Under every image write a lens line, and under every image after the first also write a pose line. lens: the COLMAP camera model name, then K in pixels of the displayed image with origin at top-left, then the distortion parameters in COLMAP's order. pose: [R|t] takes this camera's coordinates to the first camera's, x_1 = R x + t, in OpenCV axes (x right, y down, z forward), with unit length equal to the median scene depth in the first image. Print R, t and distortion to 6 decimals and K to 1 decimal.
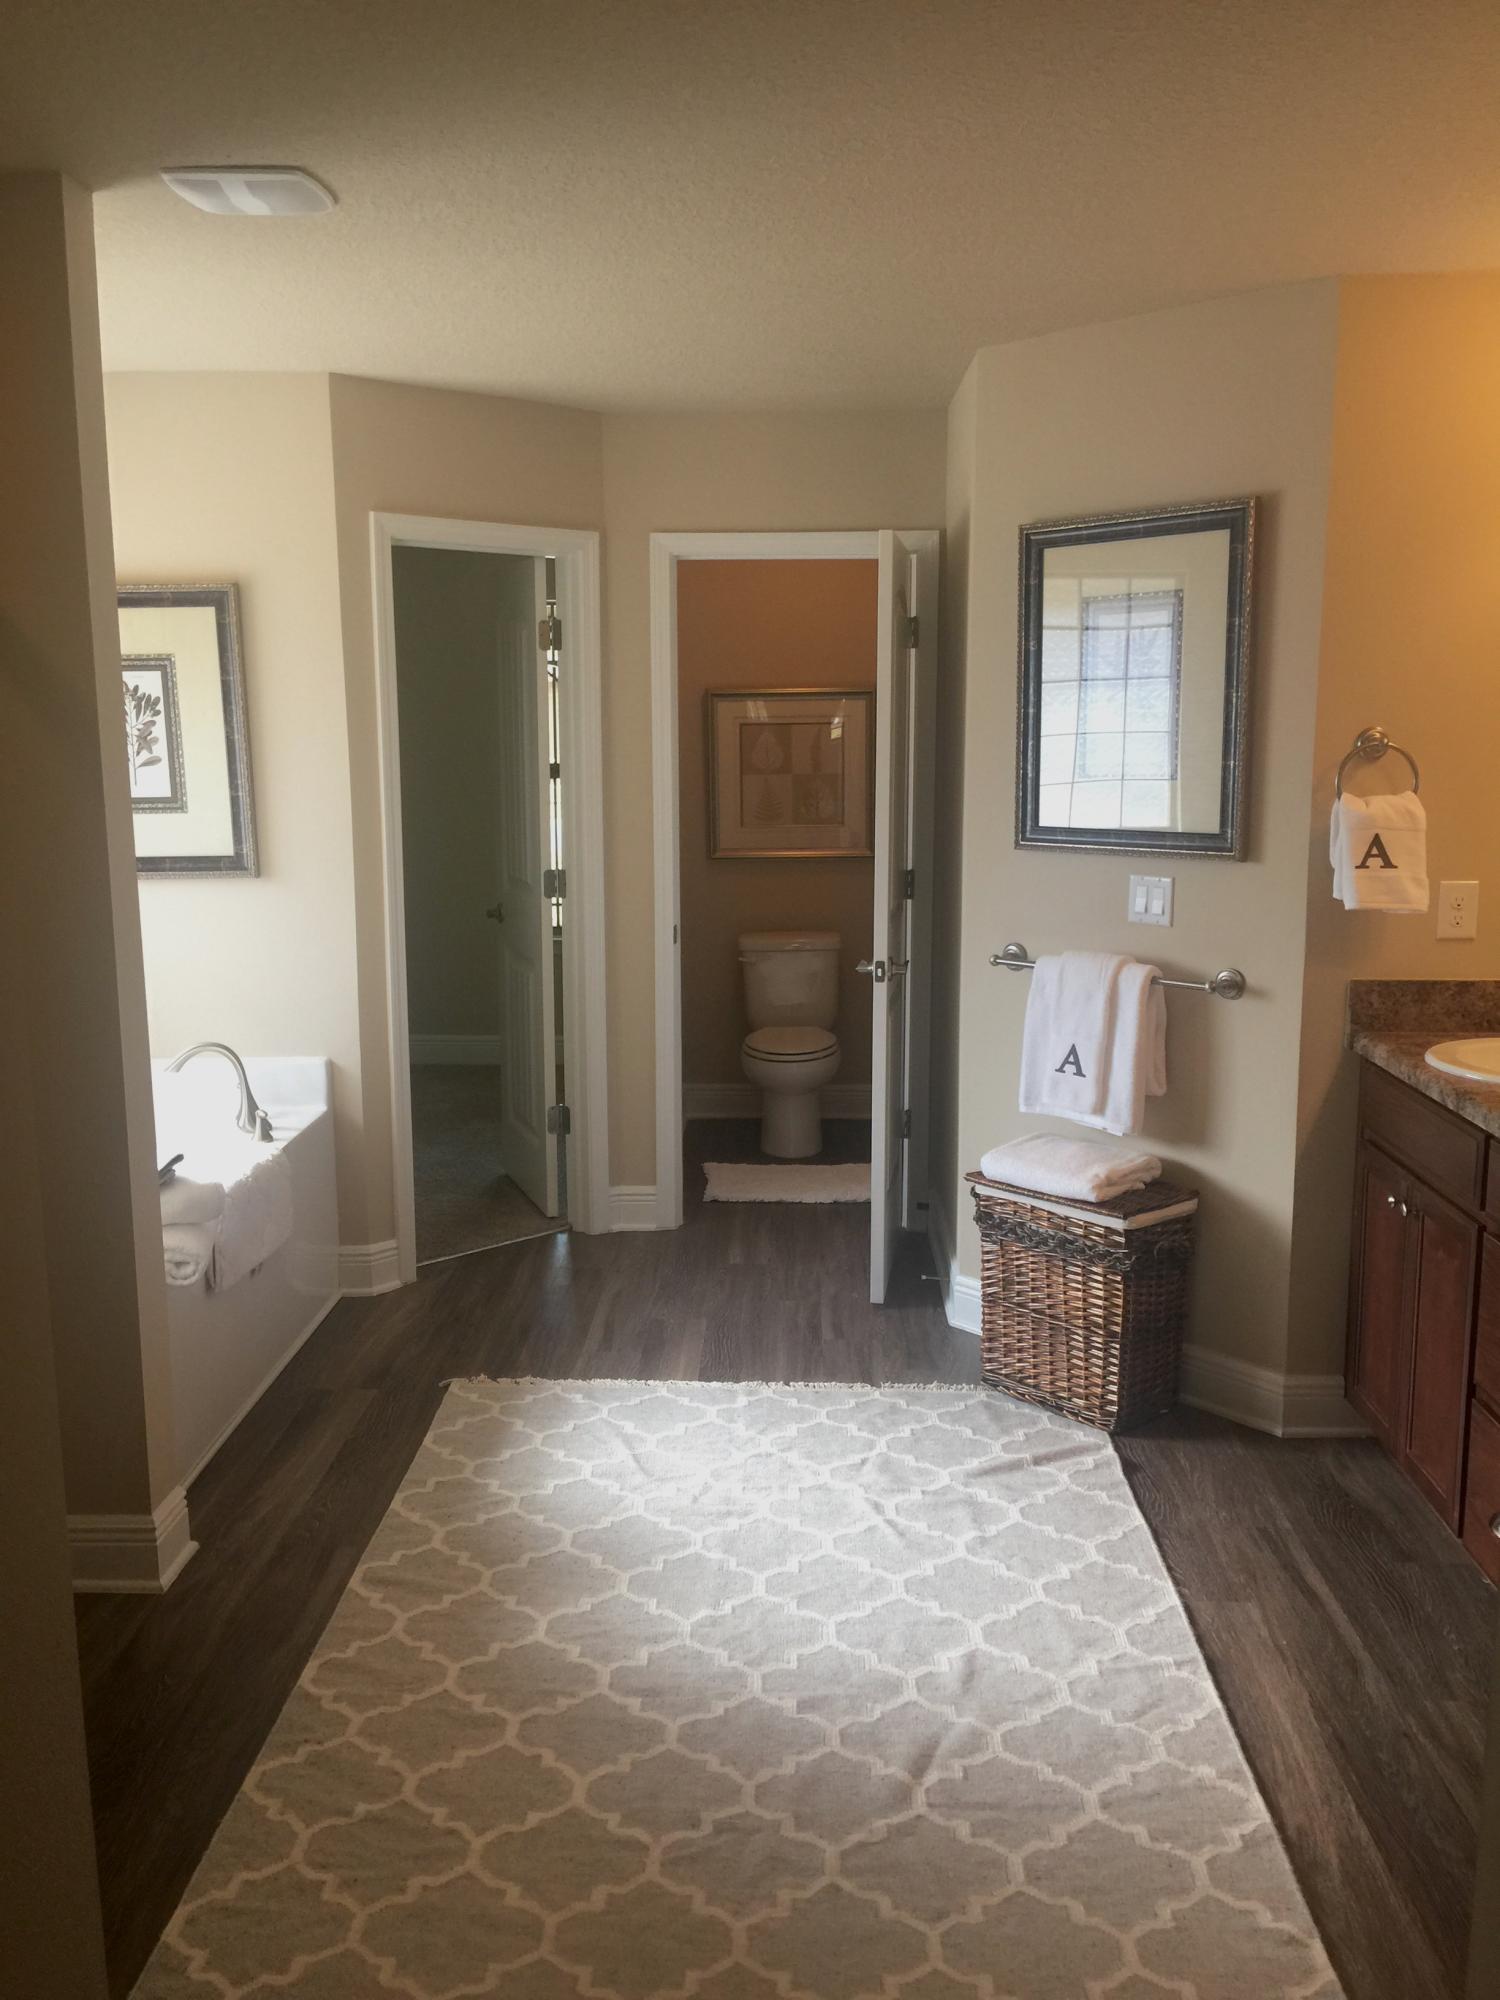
lens RADIAL K [[1699.3, 0, 742.1], [0, 1699.3, 1005.6], [0, 0, 1]] dist [0.096821, -0.157945]
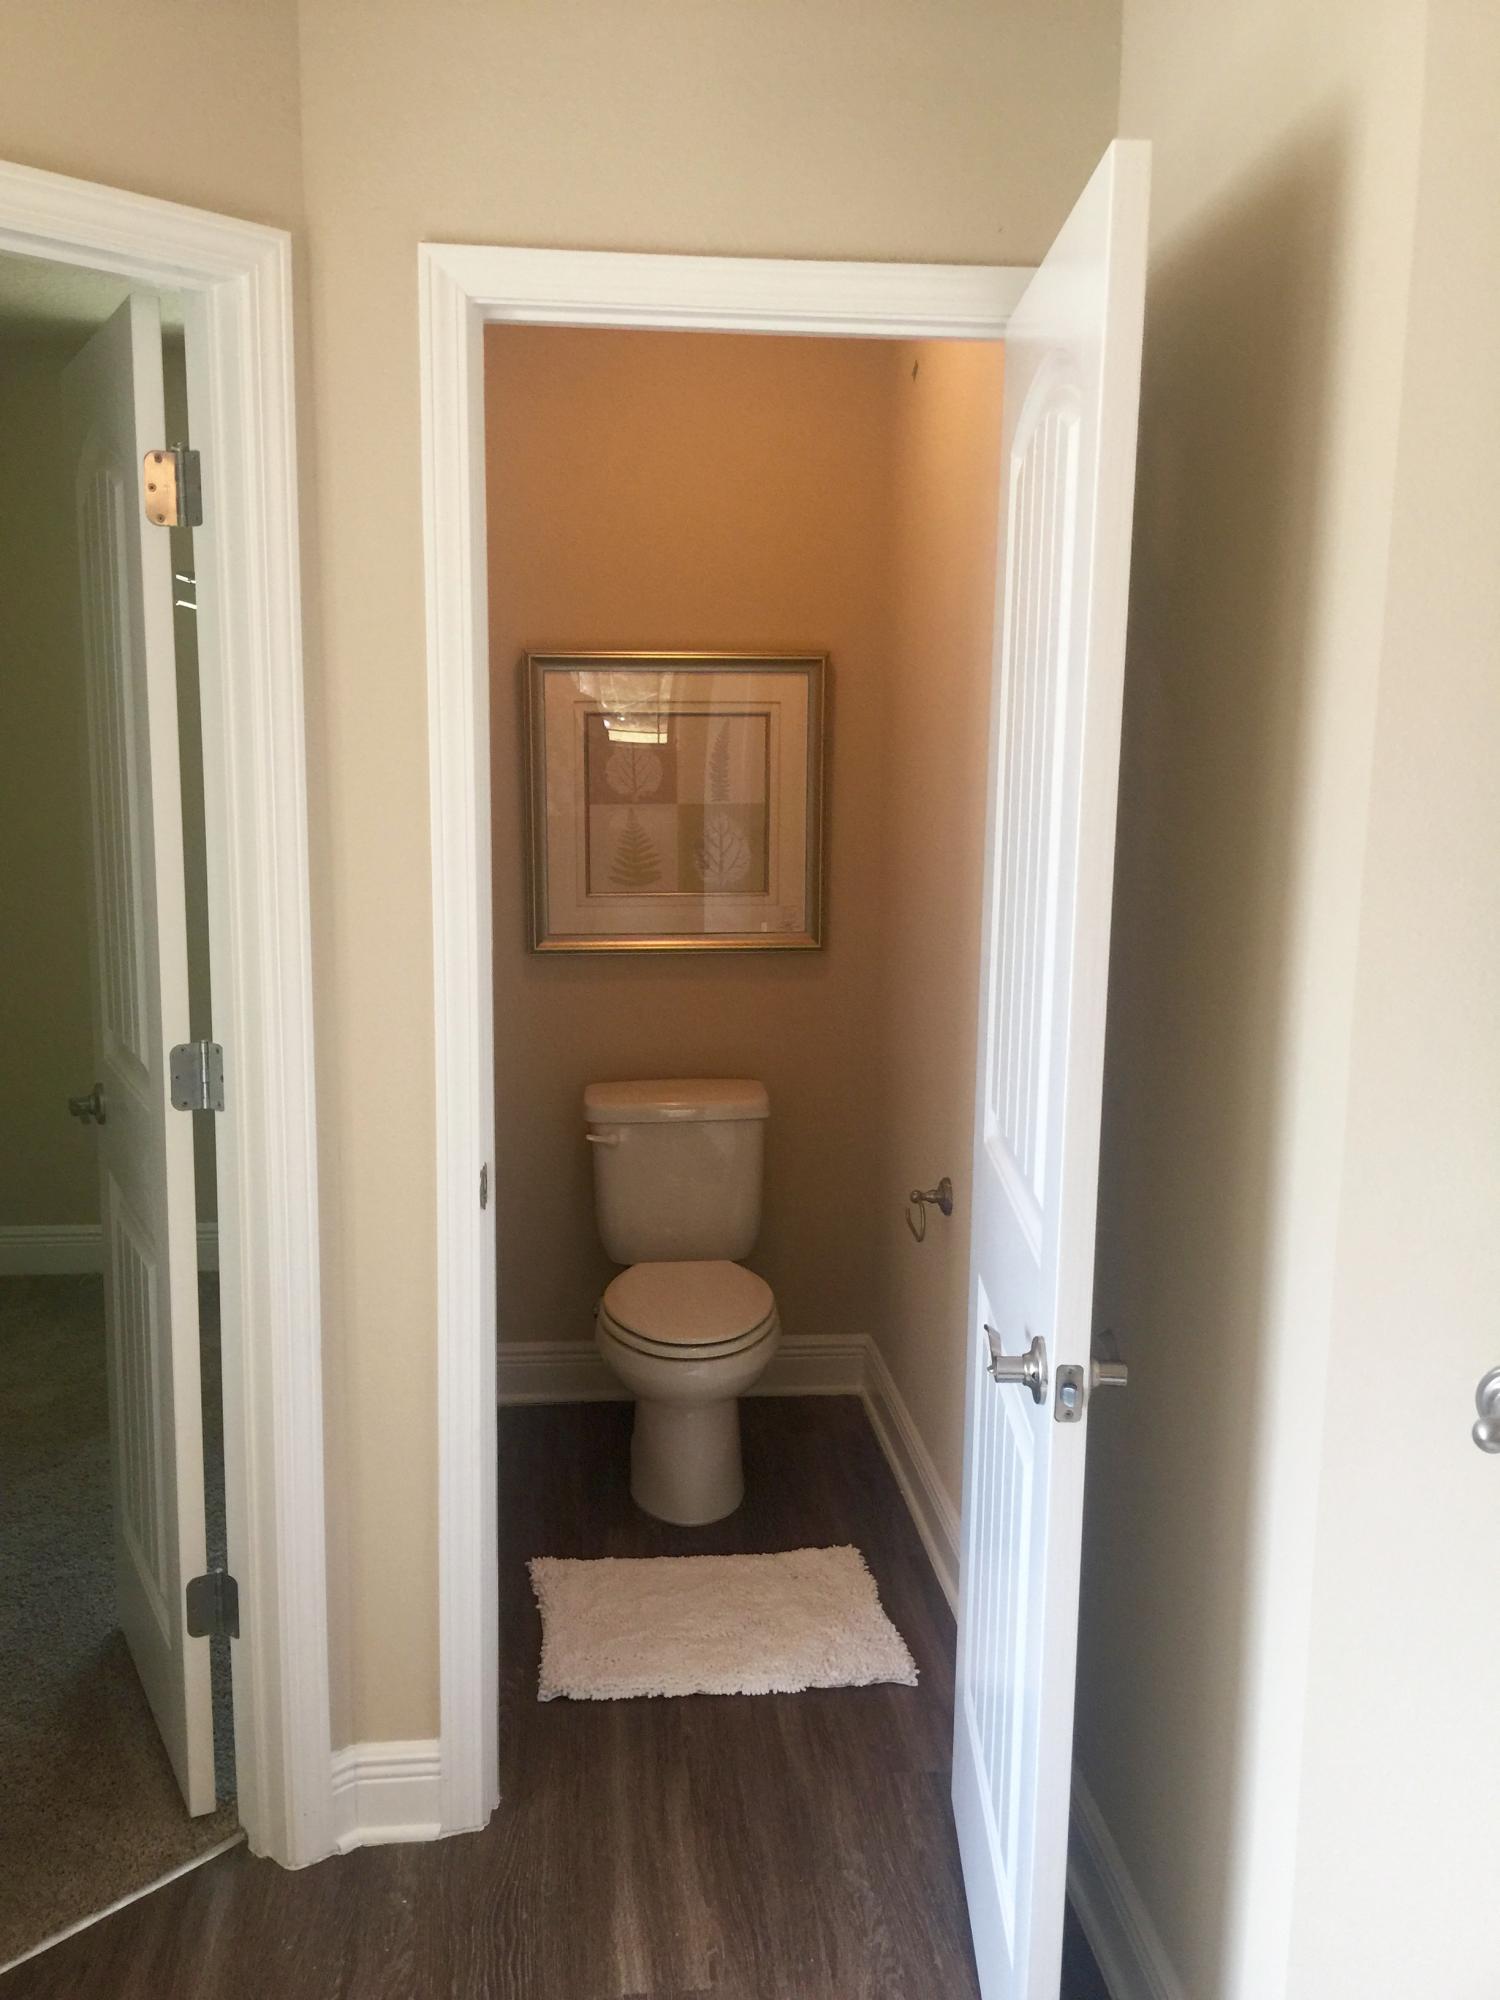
lens RADIAL K [[1699.3, 0, 742.1], [0, 1699.3, 1005.6], [0, 0, 1]] dist [0.096821, -0.157945]
pose [[0.991144, -0.005677, 0.132673, -0.029025], [0.005073, 0.999975, 0.004891, -0.084123], [-0.132697, -0.004175, 0.991148, 0.513125]]
